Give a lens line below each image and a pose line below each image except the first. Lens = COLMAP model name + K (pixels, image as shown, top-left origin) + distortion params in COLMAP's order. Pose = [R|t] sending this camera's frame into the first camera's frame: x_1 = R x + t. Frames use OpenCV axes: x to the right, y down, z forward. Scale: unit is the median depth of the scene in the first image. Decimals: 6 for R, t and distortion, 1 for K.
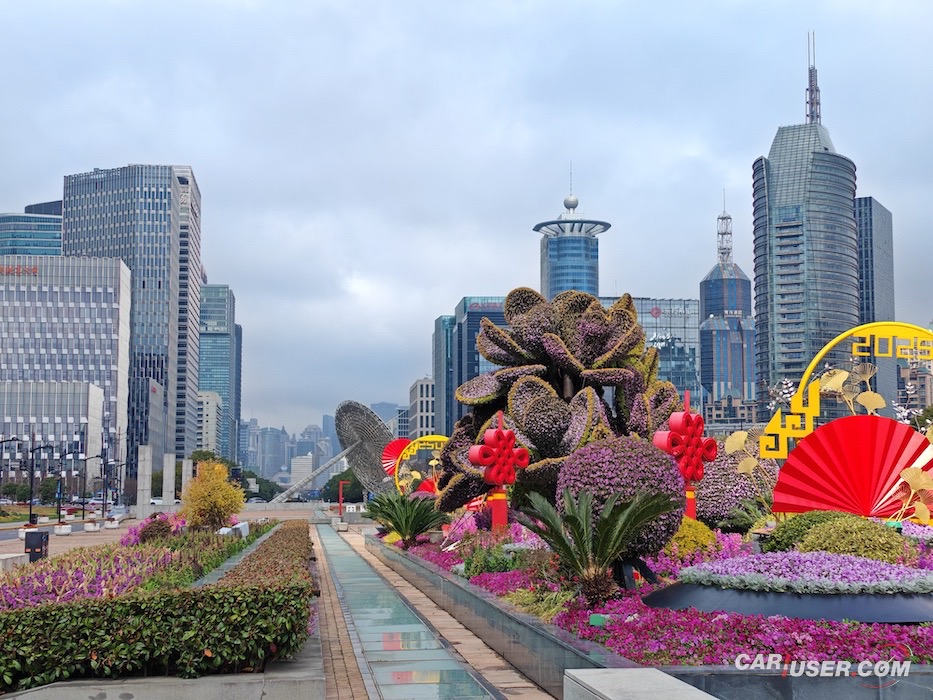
lens RADIAL K [[1422.3, 0, 466.5], [0, 1422.3, 350.0], [0, 0, 1]] dist [0.235230, -0.822054]
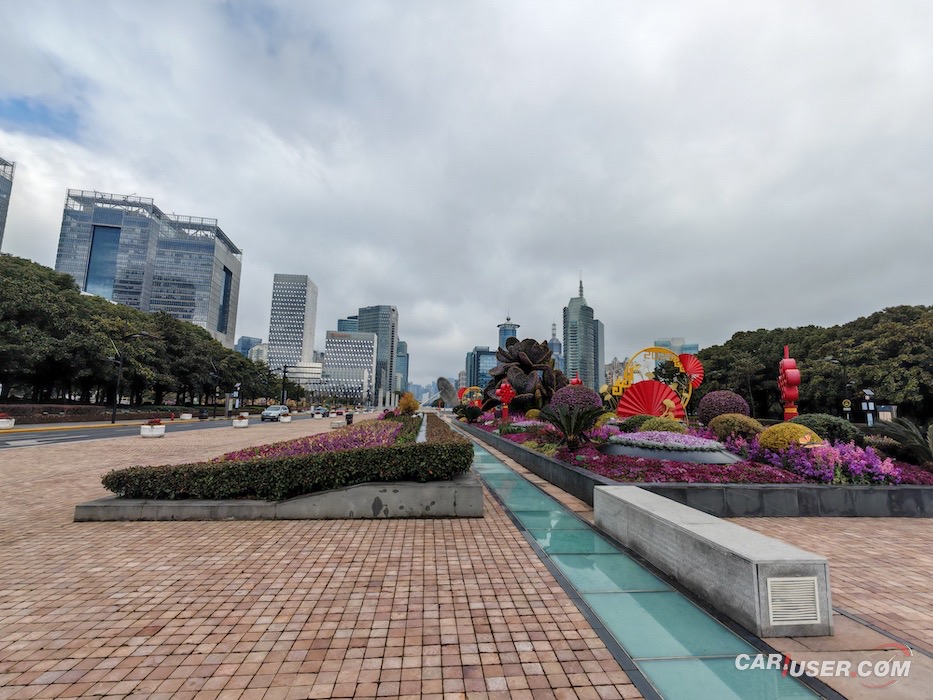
lens RADIAL K [[428.9, 0, 466.5], [0, 428.9, 350.0], [0, 0, 1]] dist [-0.000877, -0.000095]
pose [[0.999505, 0.021690, -0.022784, -0.034265], [-0.022340, 0.999339, -0.028668, 0.011253], [0.022147, 0.029163, 0.999329, 0.098631]]
